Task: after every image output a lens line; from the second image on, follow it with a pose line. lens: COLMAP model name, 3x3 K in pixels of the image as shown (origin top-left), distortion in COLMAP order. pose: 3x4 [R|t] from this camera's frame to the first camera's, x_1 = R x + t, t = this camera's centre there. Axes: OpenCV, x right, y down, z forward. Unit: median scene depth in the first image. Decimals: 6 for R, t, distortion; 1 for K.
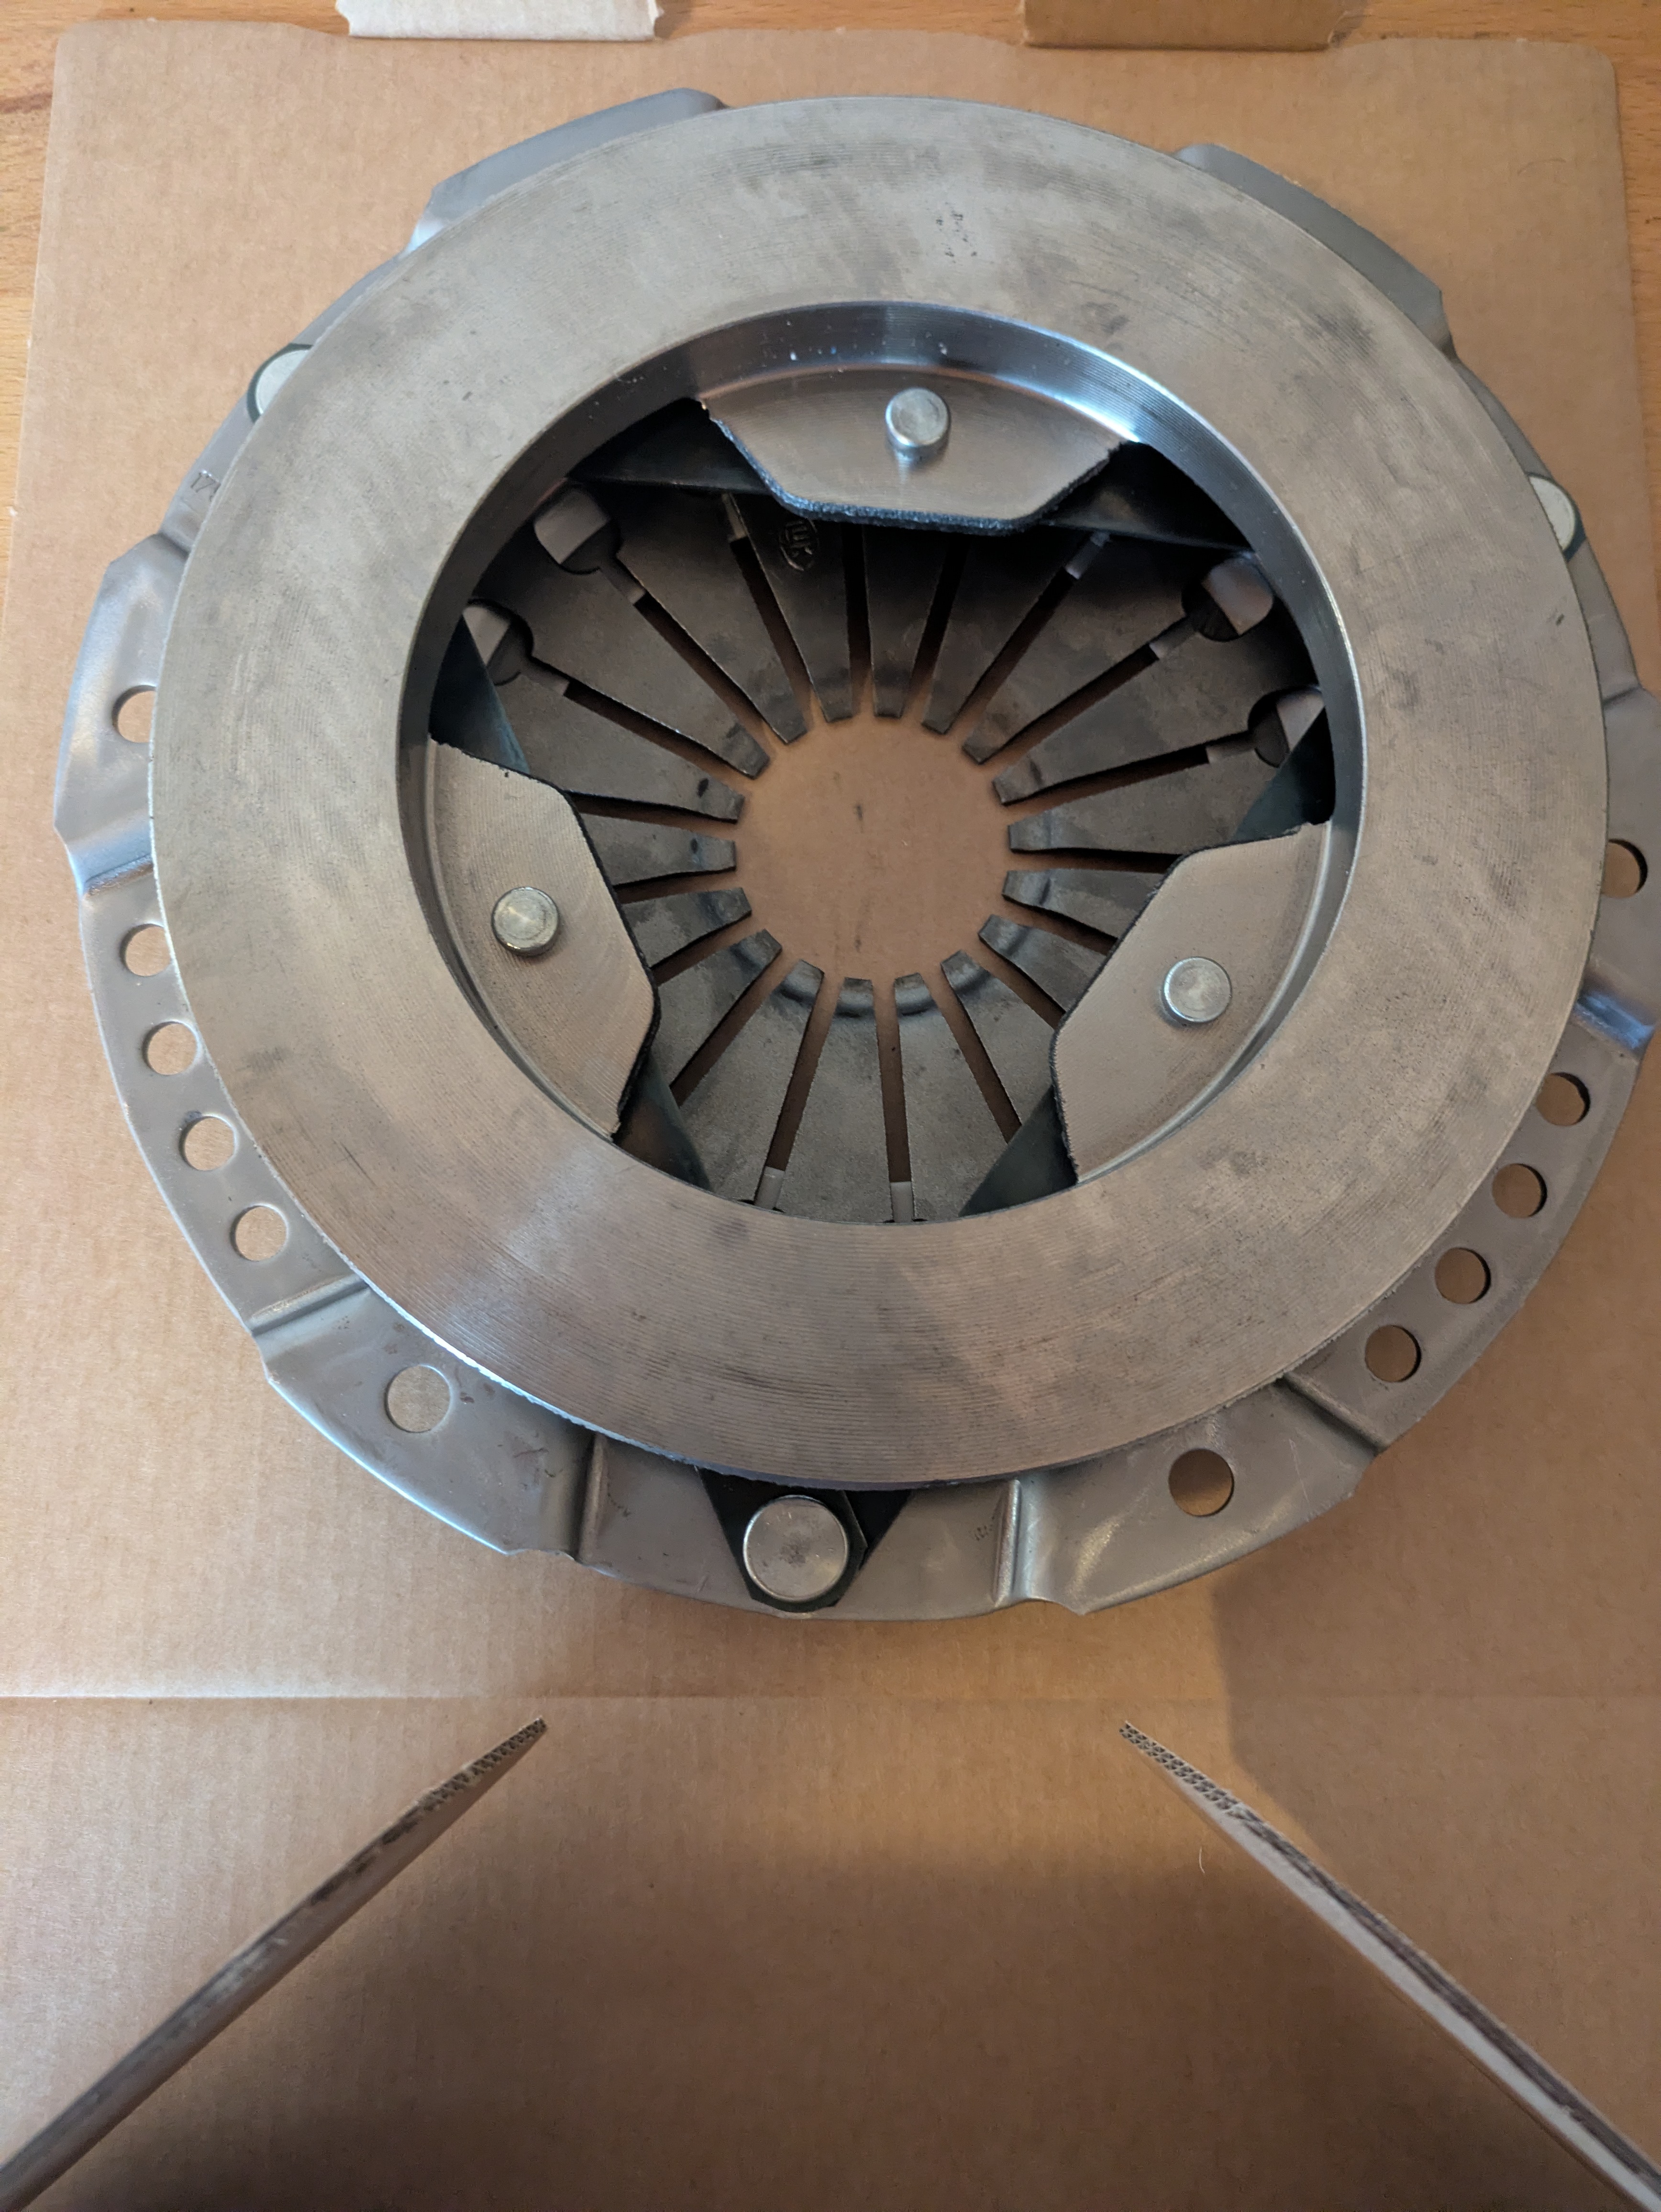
lens RADIAL K [[1585.2, 0, 868.9], [0, 1585.2, 1106.8], [0, 0, 1]] dist [-0.000413, -0.002153]
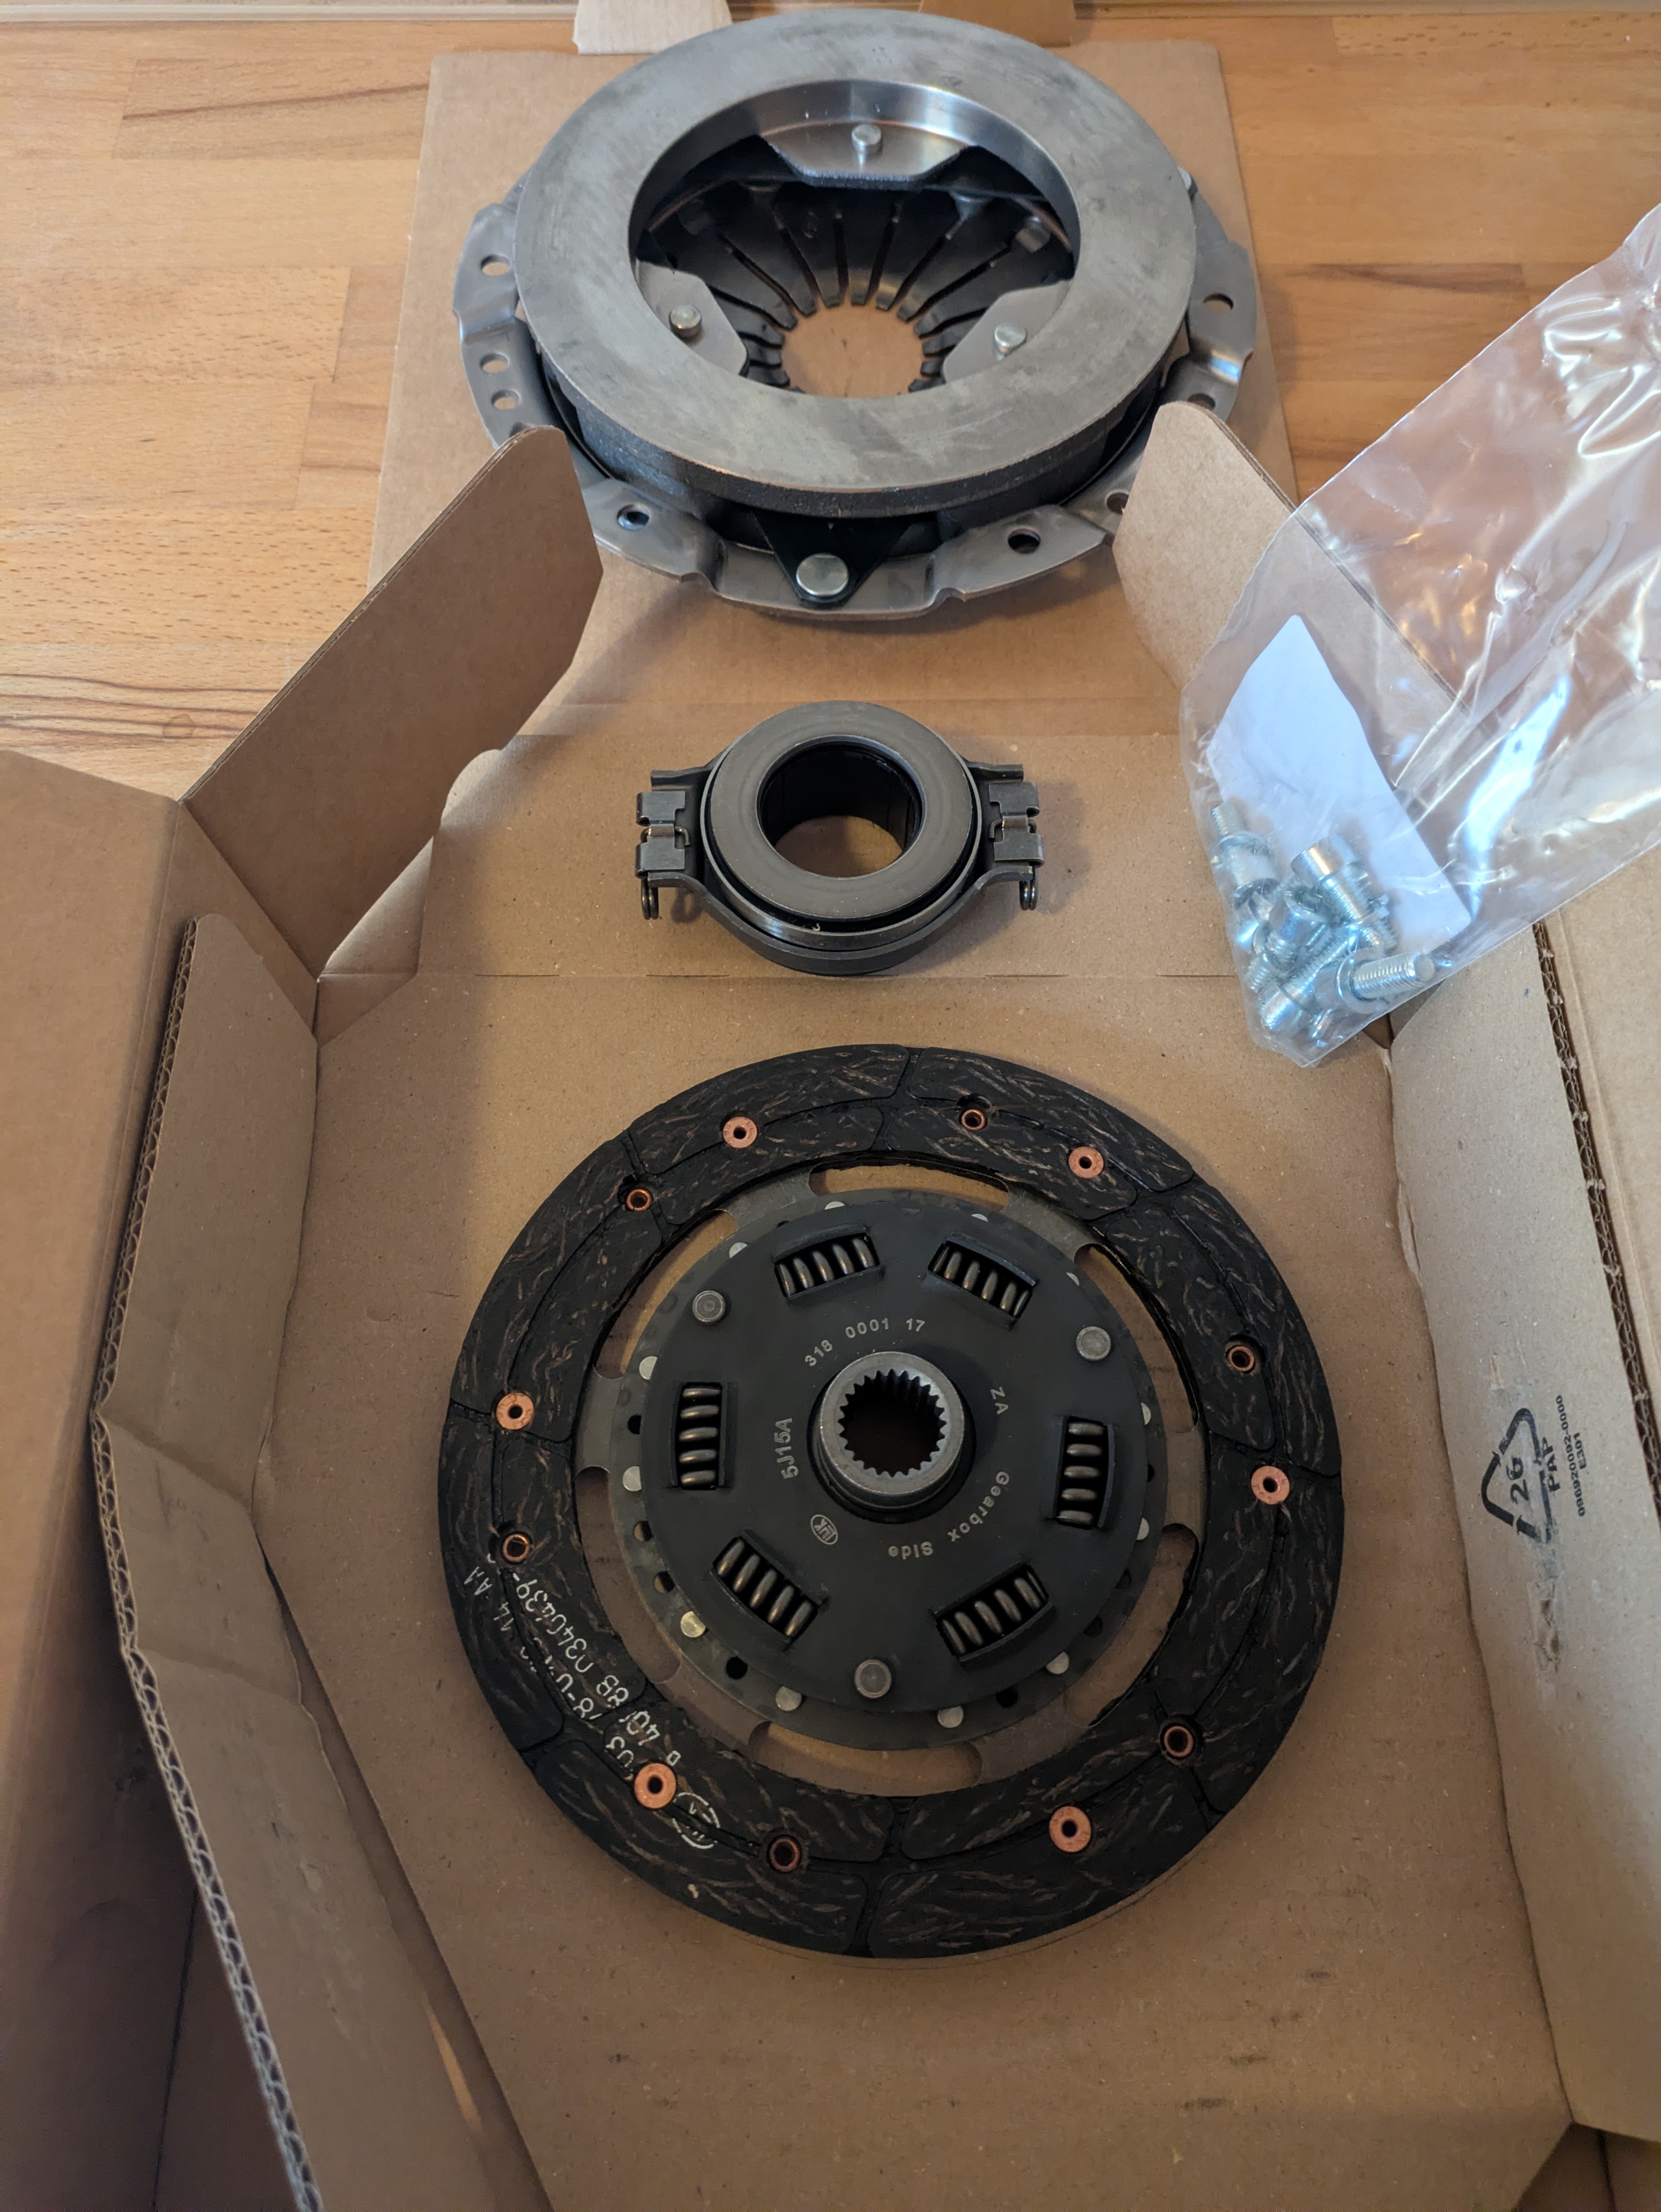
lens RADIAL K [[1596.5, 0, 844.8], [0, 1596.5, 1090.7], [0, 0, 1]] dist [0.008600, 0.000242]
pose [[0.999546, -0.029525, -0.005961, -0.024763], [0.026909, 0.964220, -0.263735, 1.424602], [0.013535, 0.263455, 0.964577, -0.756601]]
